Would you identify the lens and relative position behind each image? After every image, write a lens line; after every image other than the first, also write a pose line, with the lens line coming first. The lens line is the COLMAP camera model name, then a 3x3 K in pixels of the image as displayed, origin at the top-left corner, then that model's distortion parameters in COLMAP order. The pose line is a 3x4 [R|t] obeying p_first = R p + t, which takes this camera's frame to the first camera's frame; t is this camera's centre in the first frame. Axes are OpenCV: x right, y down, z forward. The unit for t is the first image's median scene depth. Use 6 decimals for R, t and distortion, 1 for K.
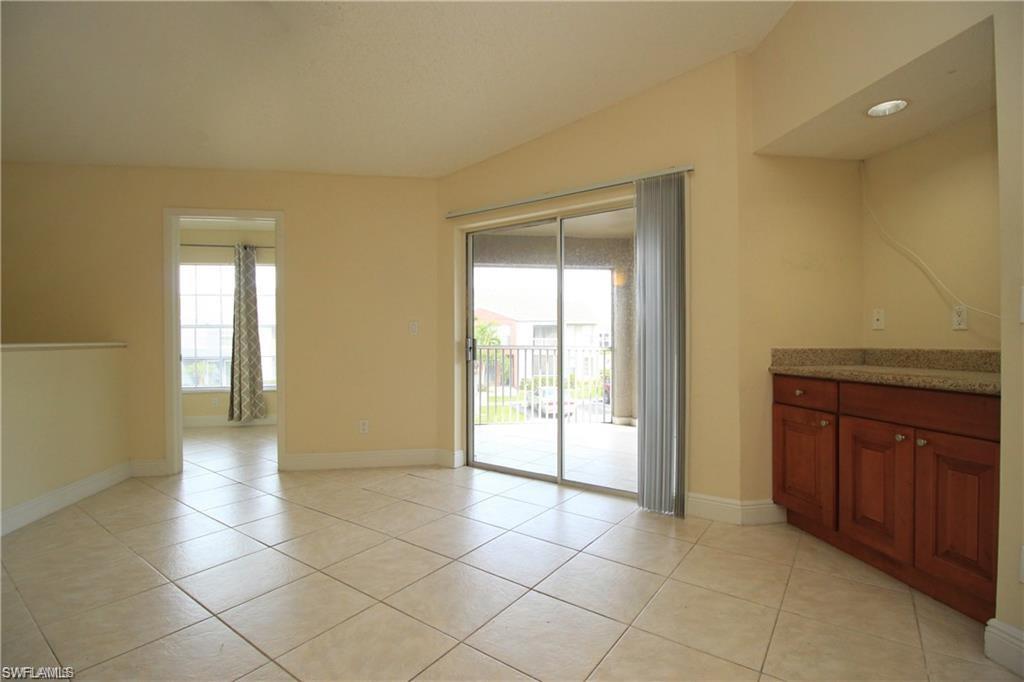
lens RADIAL K [[480.9, 0, 514.6], [0, 480.9, 335.3], [0, 0, 1]] dist [-0.007041, -0.008164]
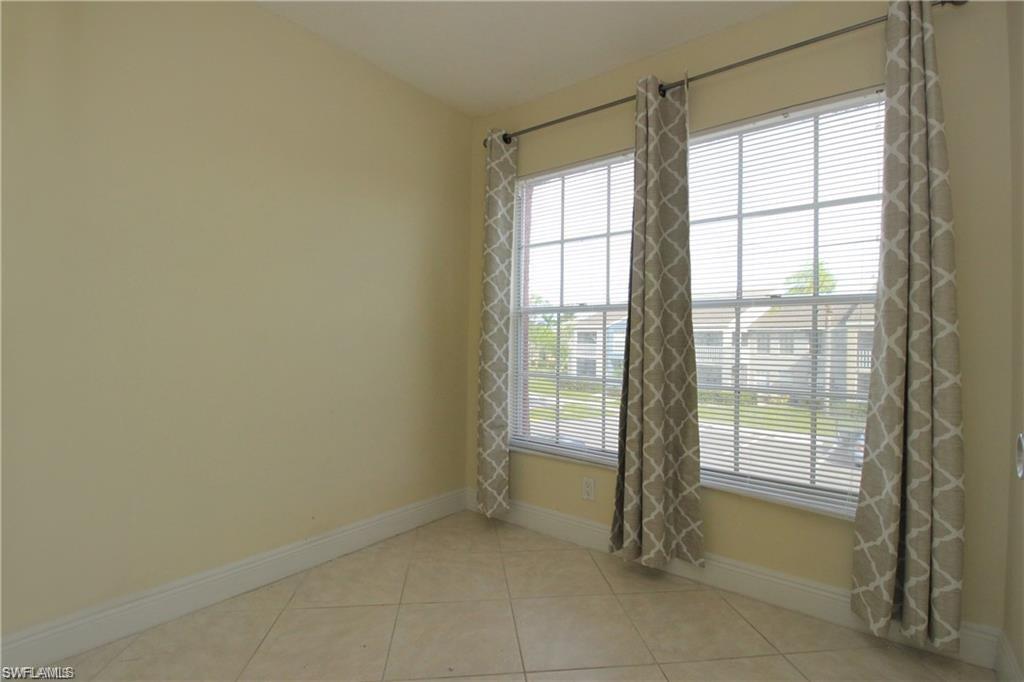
lens RADIAL K [[480.9, 0, 510.5], [0, 480.9, 340.1], [0, 0, 1]] dist [-0.007041, -0.008164]
pose [[0.694793, 0.017771, -0.718990, -0.377462], [-0.022343, 0.999745, 0.003119, 0.011119], [0.718862, 0.013897, 0.695013, 0.668492]]
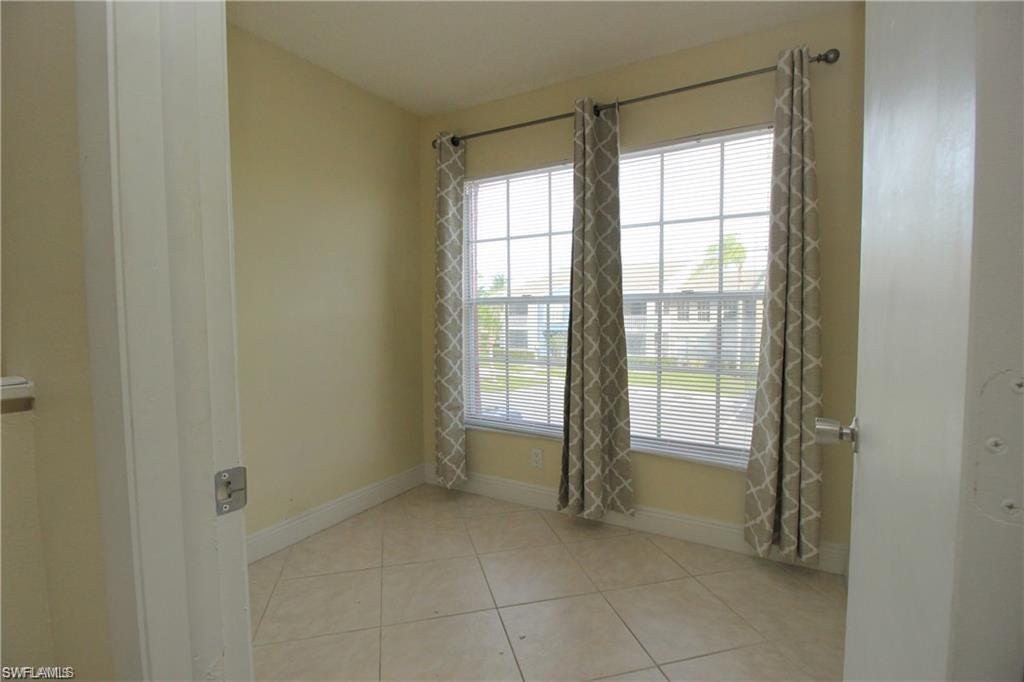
lens RADIAL K [[480.9, 0, 507.6], [0, 480.9, 342.7], [0, 0, 1]] dist [-0.007041, -0.008164]
pose [[0.785872, 0.041977, -0.616963, -0.358508], [-0.001747, 0.997840, 0.065665, -0.007418], [0.618387, -0.050526, 0.784248, 0.617495]]
